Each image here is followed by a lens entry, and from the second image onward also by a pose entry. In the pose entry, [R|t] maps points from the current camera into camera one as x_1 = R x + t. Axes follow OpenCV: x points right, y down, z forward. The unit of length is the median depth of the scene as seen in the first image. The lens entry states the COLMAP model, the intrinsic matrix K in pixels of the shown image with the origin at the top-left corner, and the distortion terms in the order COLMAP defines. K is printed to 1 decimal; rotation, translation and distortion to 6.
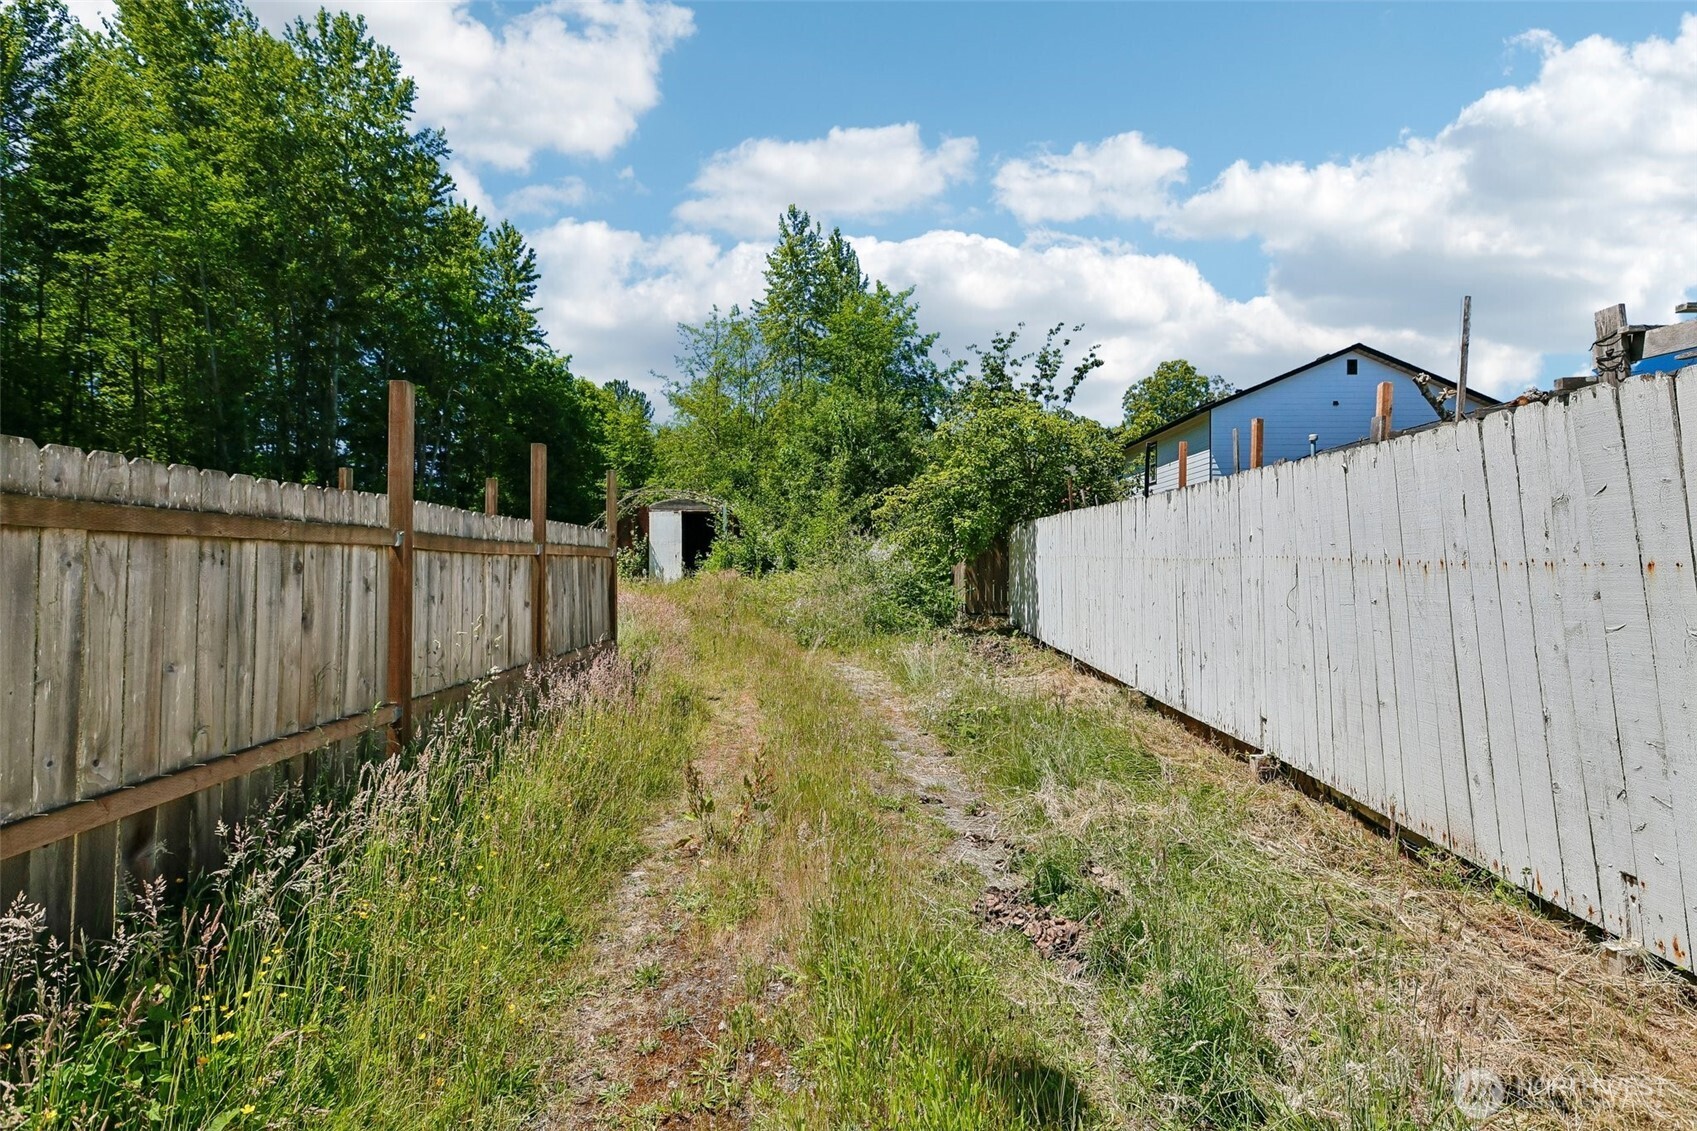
lens RADIAL K [[757.1, 0, 848.5], [0, 757.1, 565.5], [0, 0, 1]] dist [-0.000199, 0.000042]
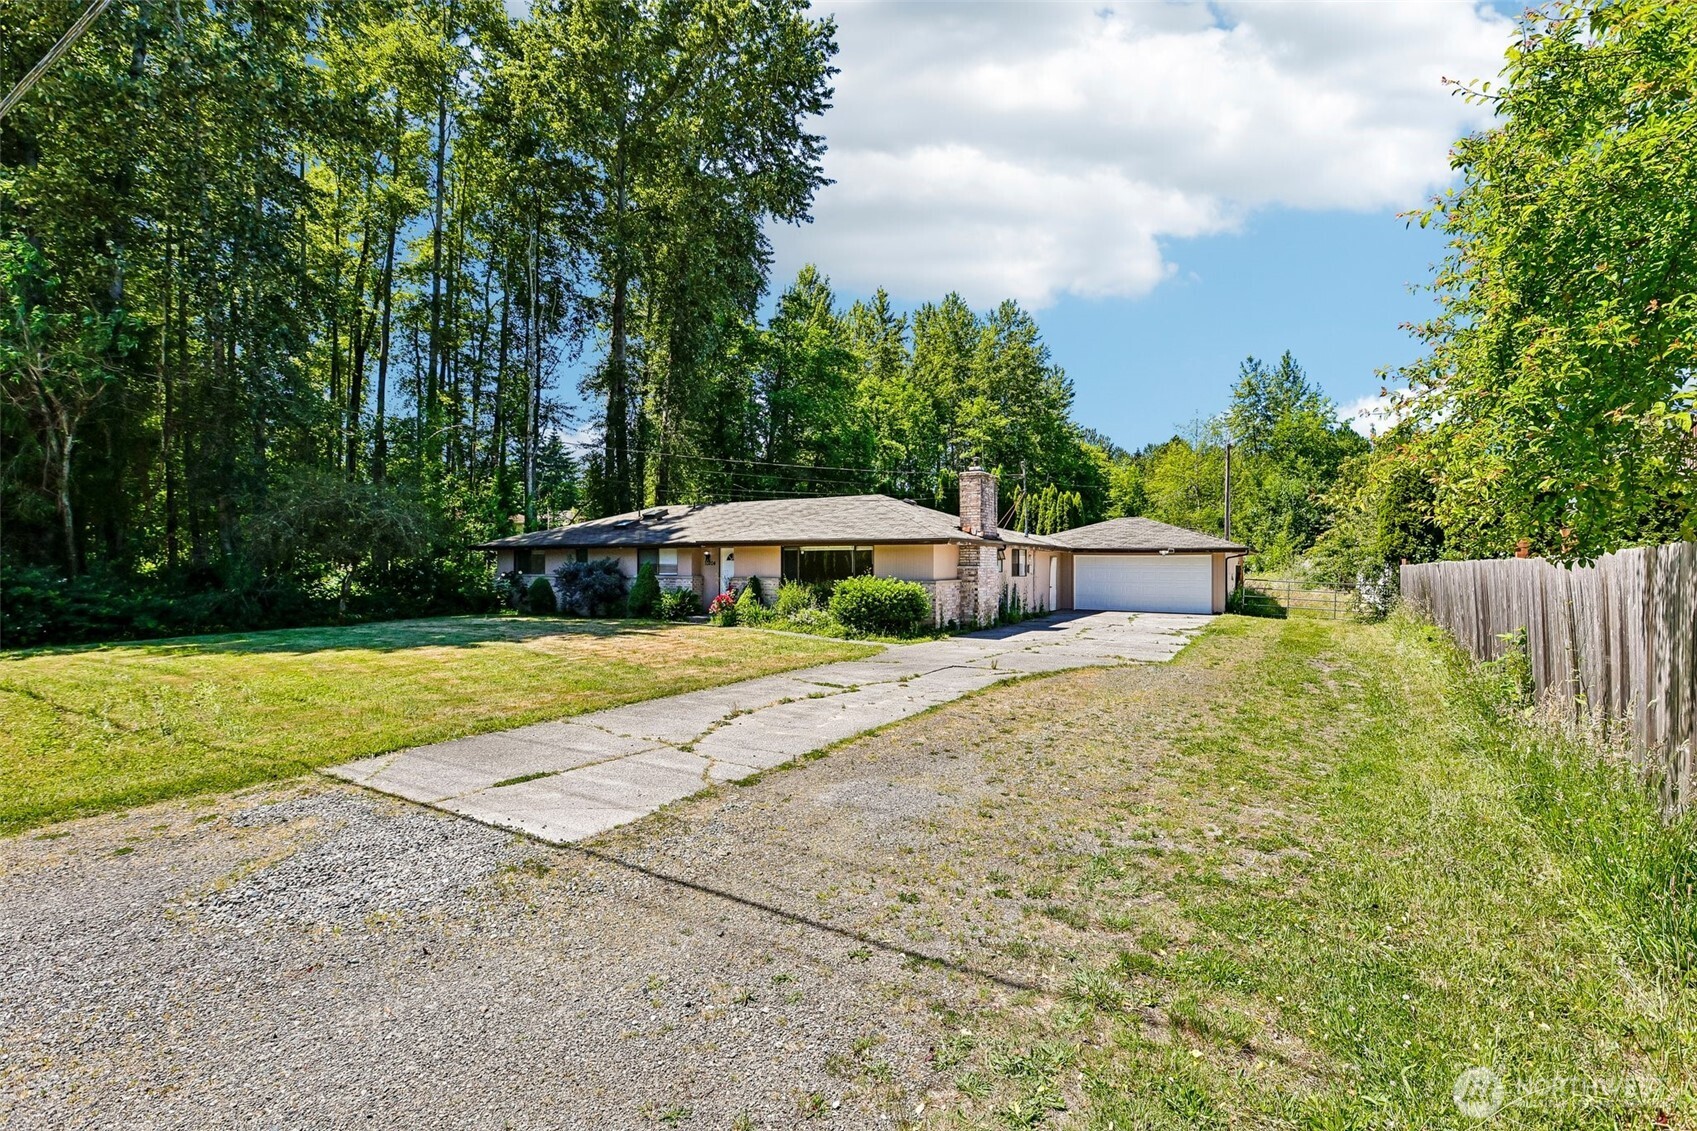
lens RADIAL K [[757.1, 0, 848.5], [0, 757.1, 565.5], [0, 0, 1]] dist [-0.000199, 0.000042]
pose [[0.884931, 0.004402, -0.465702, -0.101412], [0.008193, 0.999653, 0.025019, -0.067095], [0.465651, -0.025955, 0.884588, -1.250525]]
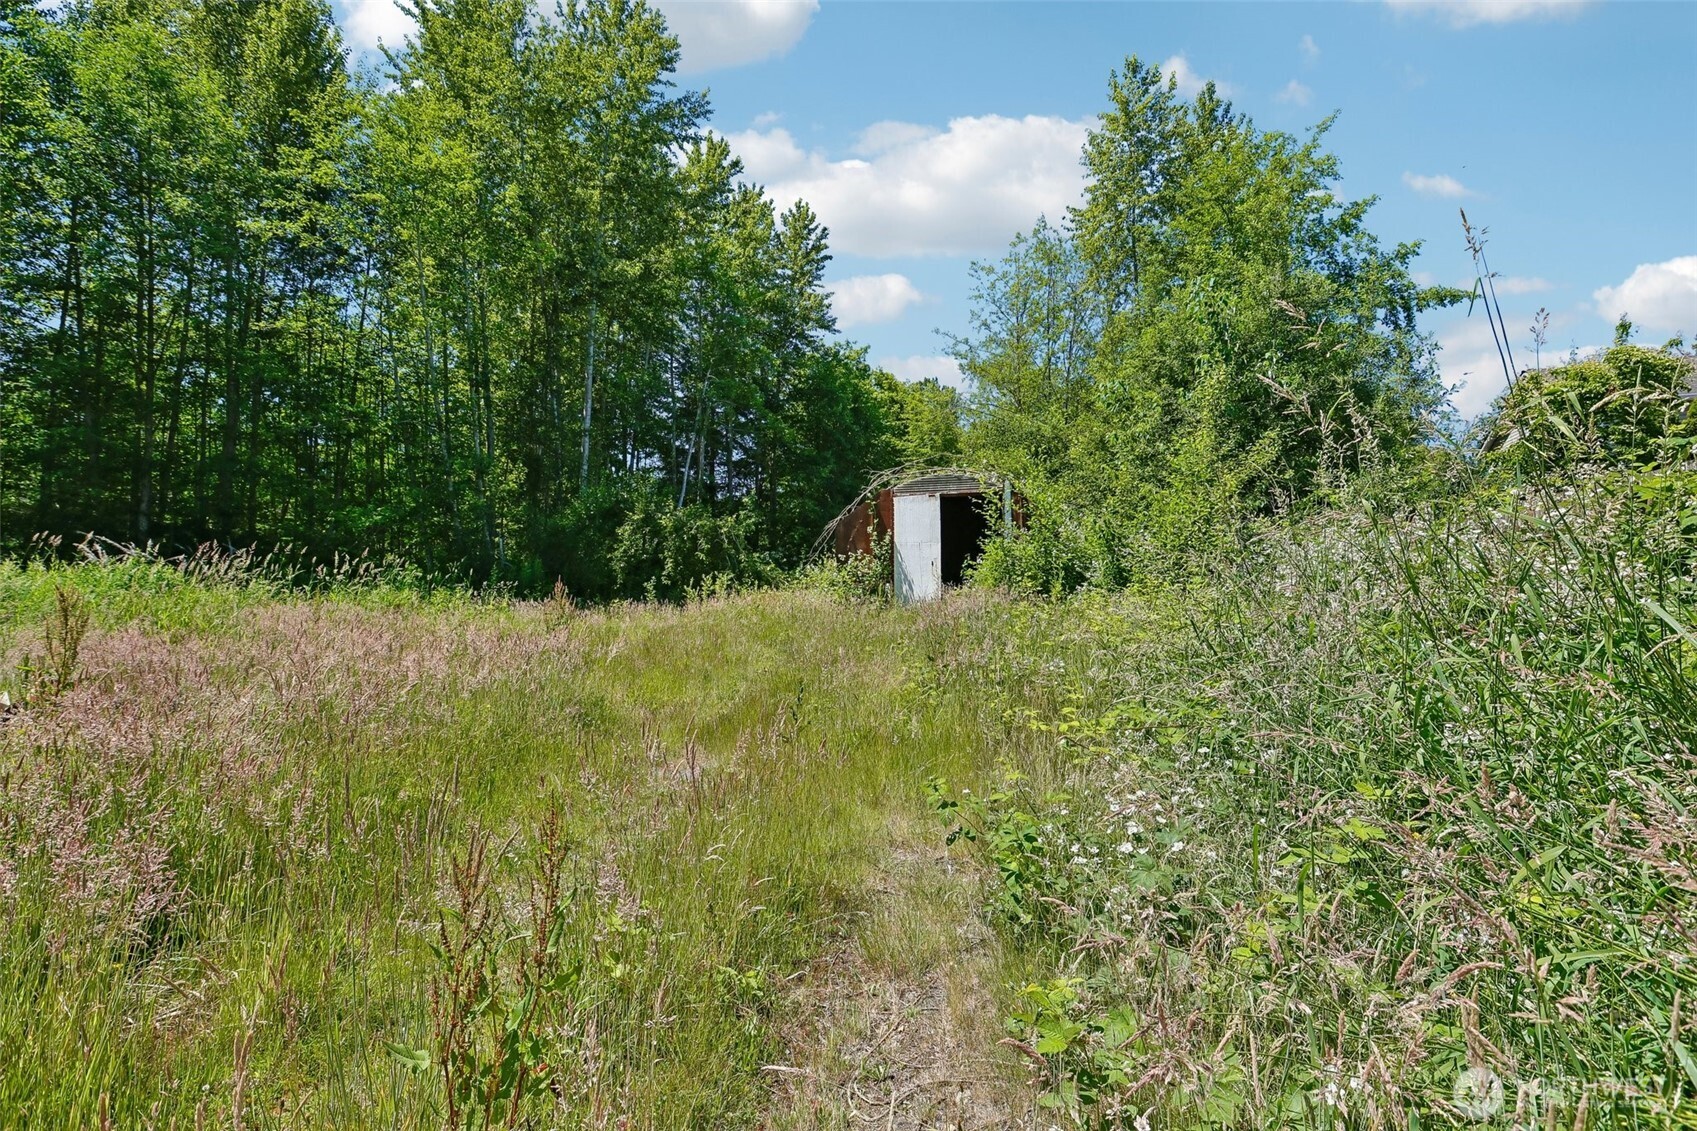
lens RADIAL K [[757.1, 0, 848.5], [0, 757.1, 565.5], [0, 0, 1]] dist [-0.000199, 0.000042]
pose [[0.907693, -0.012411, -0.419452, -0.021525], [0.007982, 0.999892, -0.012311, -0.003208], [0.419560, 0.007826, 0.907694, 0.381716]]
